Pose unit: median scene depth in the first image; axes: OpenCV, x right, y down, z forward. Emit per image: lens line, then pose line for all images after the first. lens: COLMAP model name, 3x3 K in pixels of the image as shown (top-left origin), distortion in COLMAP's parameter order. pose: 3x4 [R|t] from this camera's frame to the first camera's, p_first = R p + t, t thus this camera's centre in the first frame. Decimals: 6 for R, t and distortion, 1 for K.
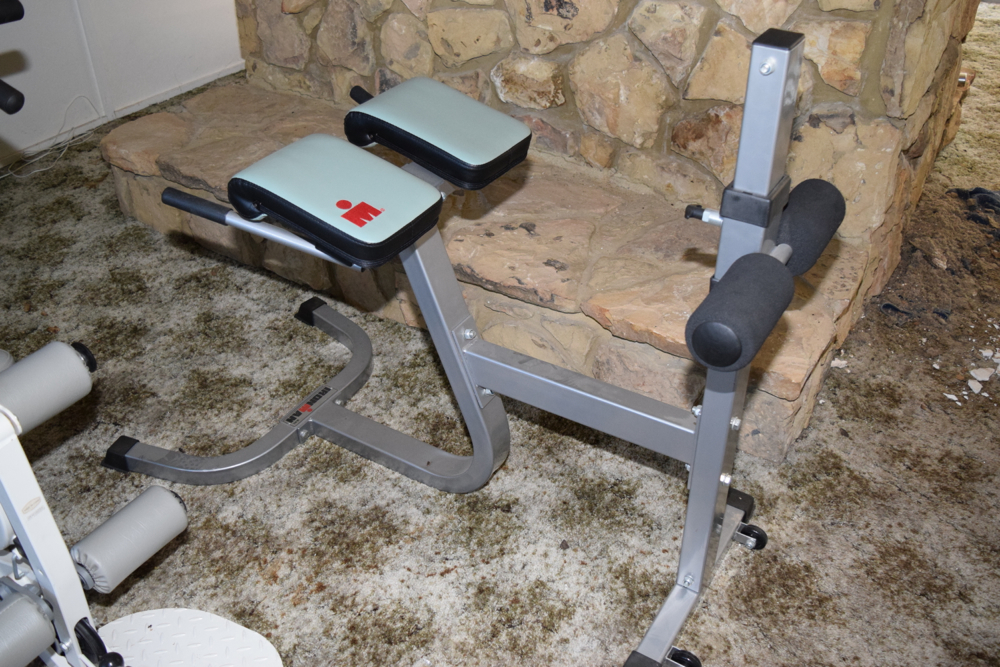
lens RADIAL K [[916.9, 0, 500.0], [0, 916.9, 333.5], [0, 0, 1]] dist [-0.072212, 0.003299]
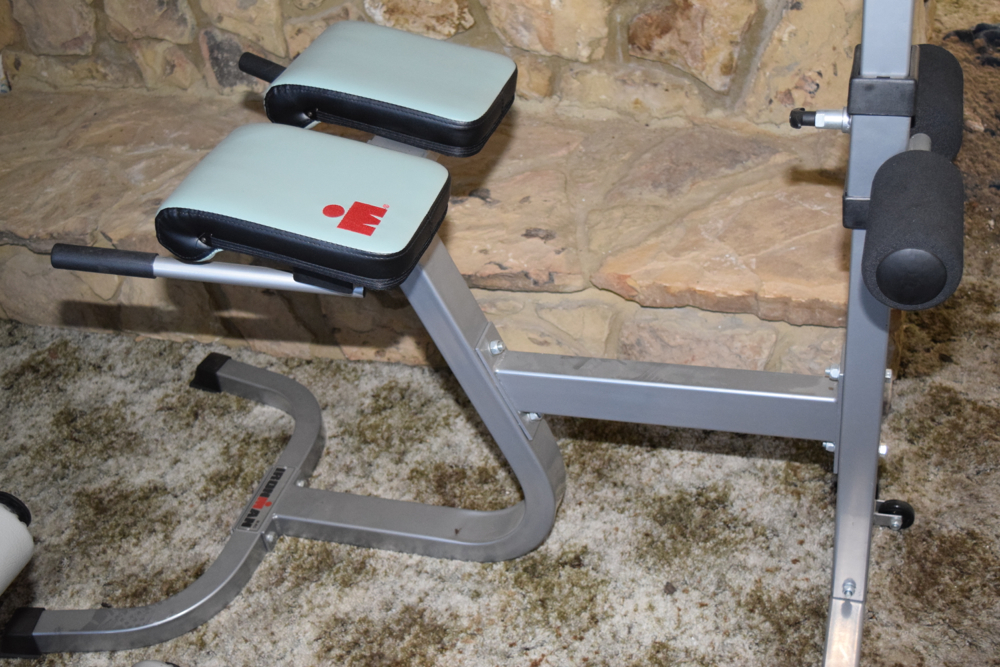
lens RADIAL K [[1196.7, 0, 500.0], [0, 1196.7, 333.5], [0, 0, 1]] dist [-0.046673, 0.000579]
pose [[0.960962, -0.236141, 0.144188, -0.143544], [0.235804, 0.971601, 0.019676, -0.024382], [-0.144739, 0.015092, 0.989355, 0.033507]]
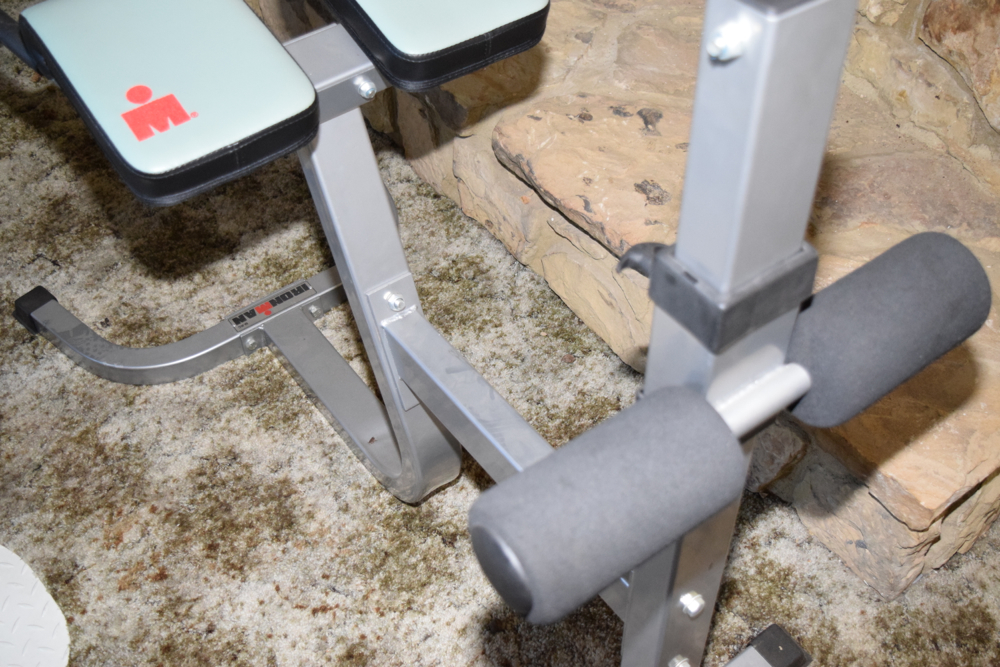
lens RADIAL K [[1084.2, 0, 500.0], [0, 1084.2, 333.5], [0, 0, 1]] dist [-0.061738, 0.004655]
pose [[0.927429, 0.266836, -0.262058, 0.205274], [-0.209158, 0.950920, 0.228043, -0.143671], [0.310047, -0.156682, 0.937722, 0.258559]]
